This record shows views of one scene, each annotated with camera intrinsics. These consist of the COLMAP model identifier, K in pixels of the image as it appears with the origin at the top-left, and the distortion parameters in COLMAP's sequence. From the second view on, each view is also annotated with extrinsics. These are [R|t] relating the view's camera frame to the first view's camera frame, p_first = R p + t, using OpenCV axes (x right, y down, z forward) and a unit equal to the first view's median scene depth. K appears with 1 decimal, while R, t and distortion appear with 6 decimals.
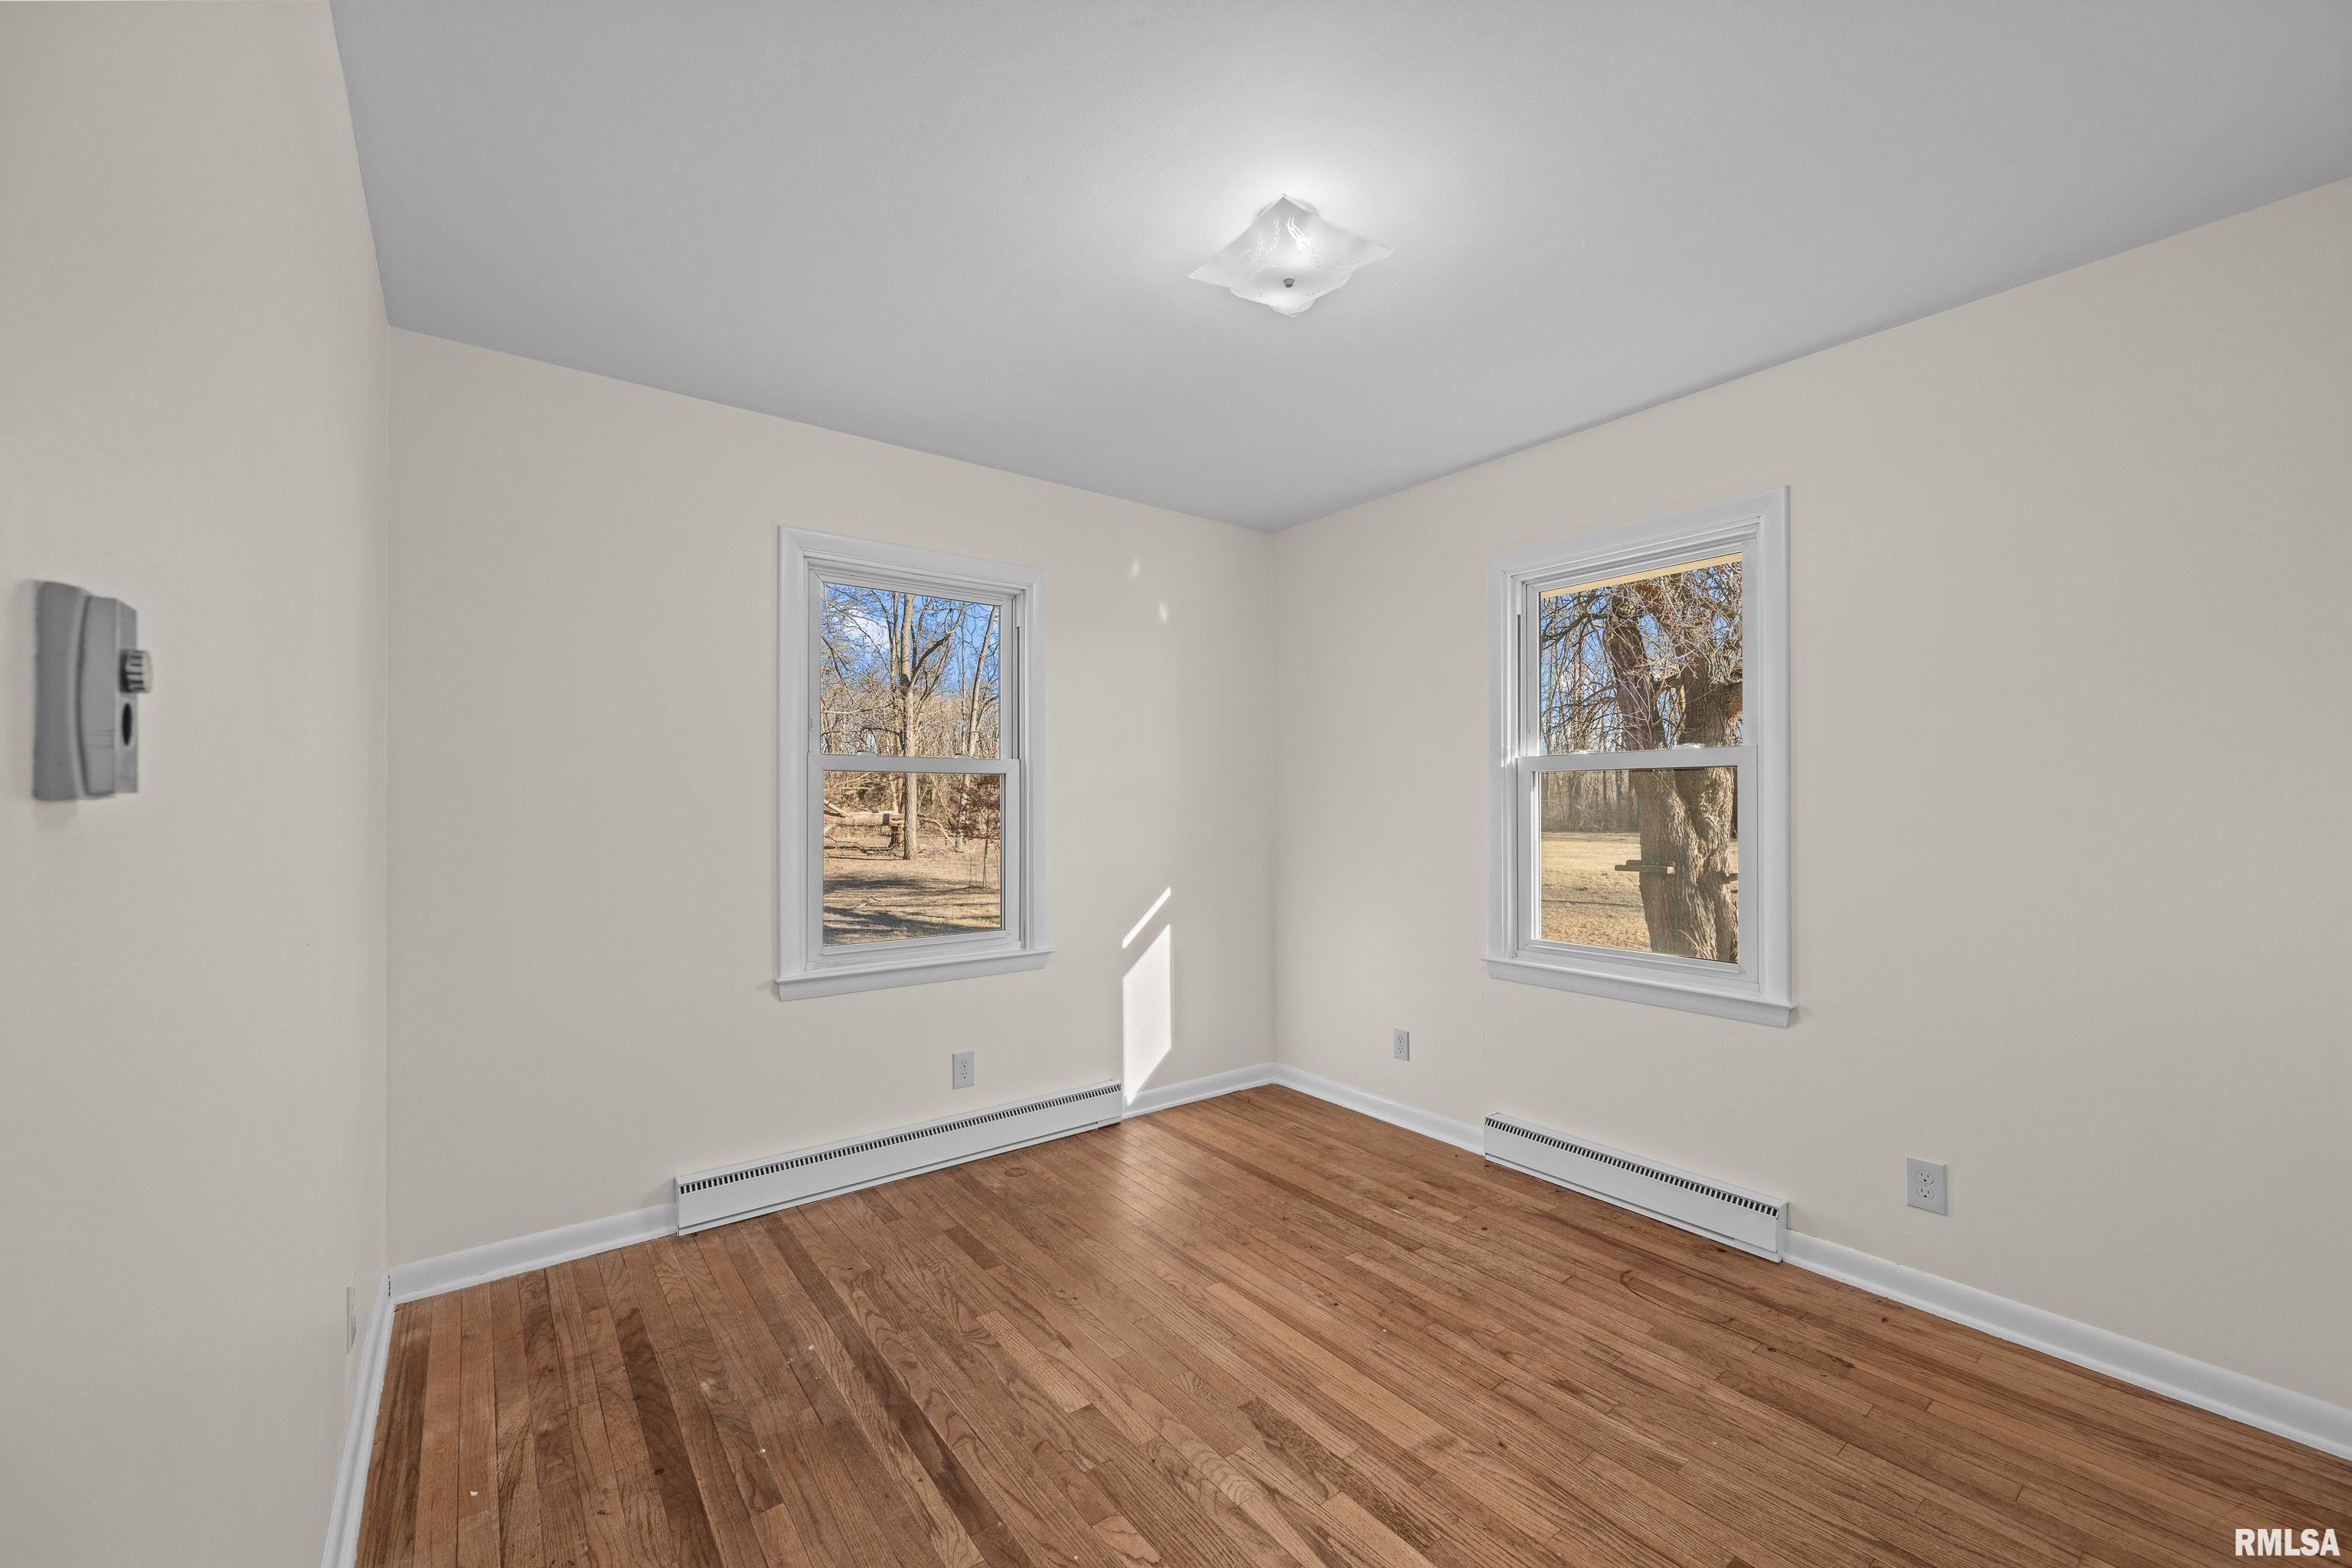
lens RADIAL K [[933.7, 0, 1151.5], [0, 933.7, 790.3], [0, 0, 1]] dist [0.001656, 0.000257]
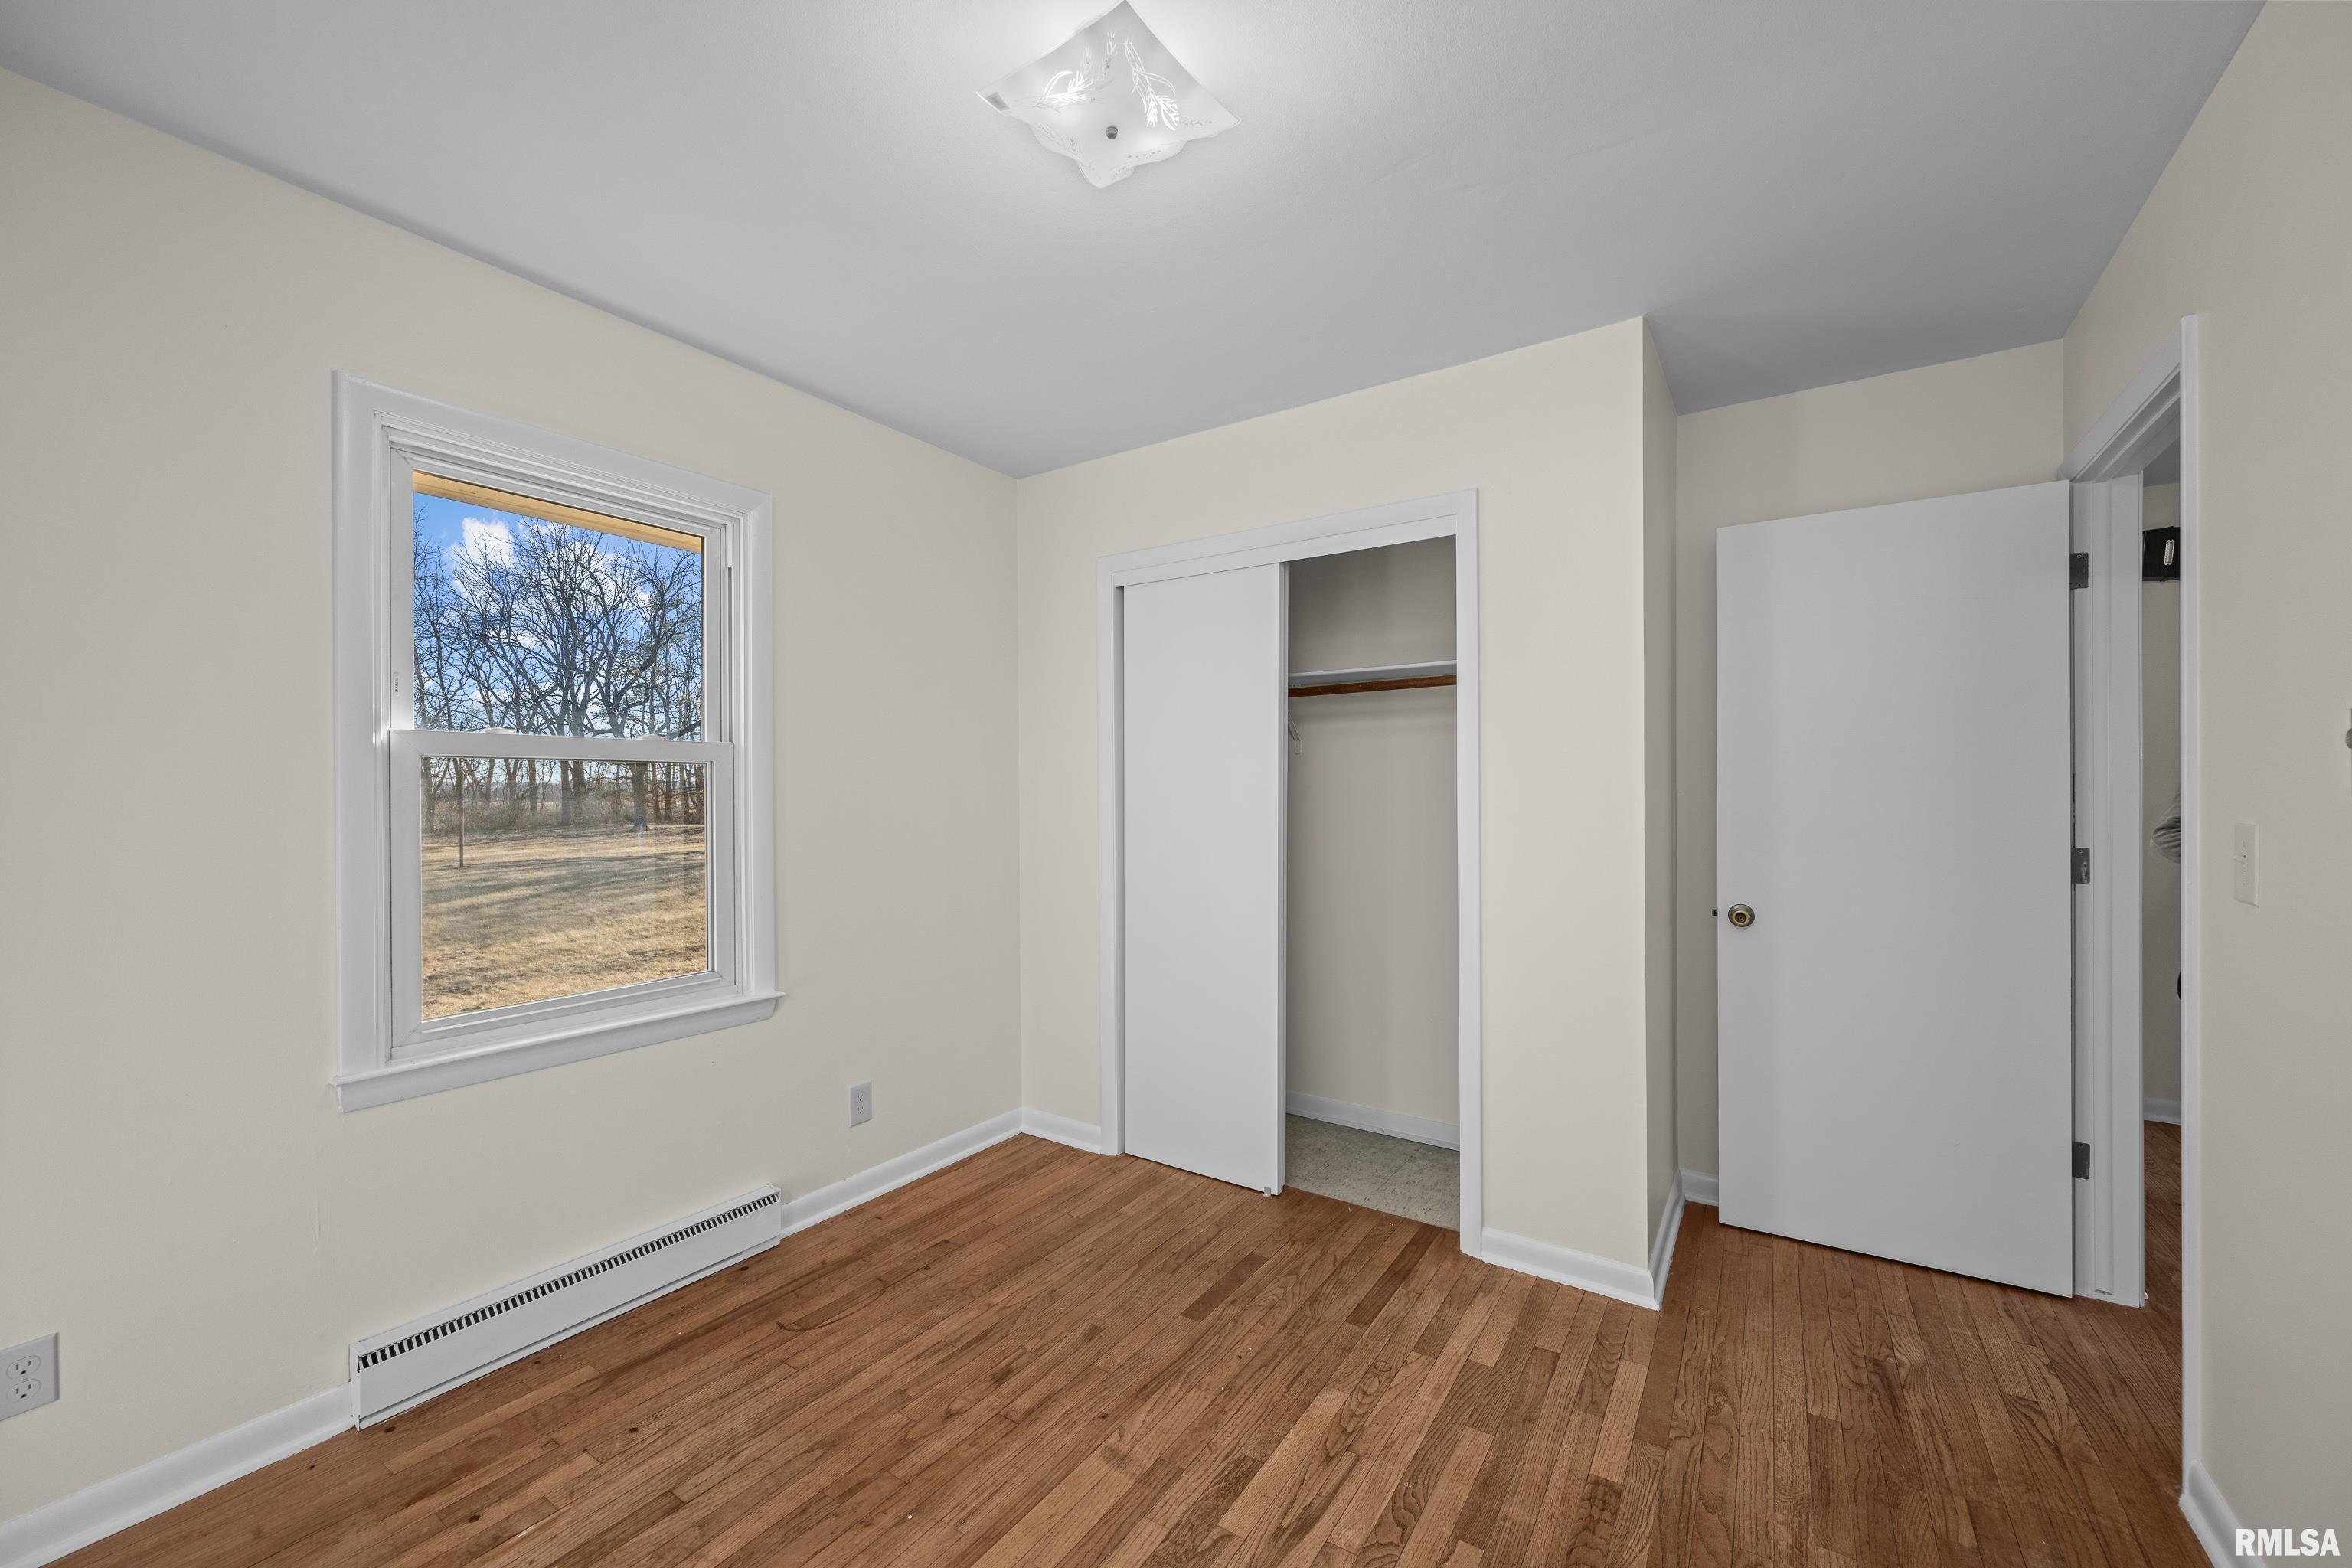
lens RADIAL K [[933.7, 0, 1197.3], [0, 933.7, 794.0], [0, 0, 1]] dist [0.001656, 0.000257]
pose [[-0.366928, -0.000007, 0.930249, -0.498525], [-0.009542, 0.999947, -0.003756, 0.002923], [-0.930200, -0.010255, -0.366909, 1.008101]]
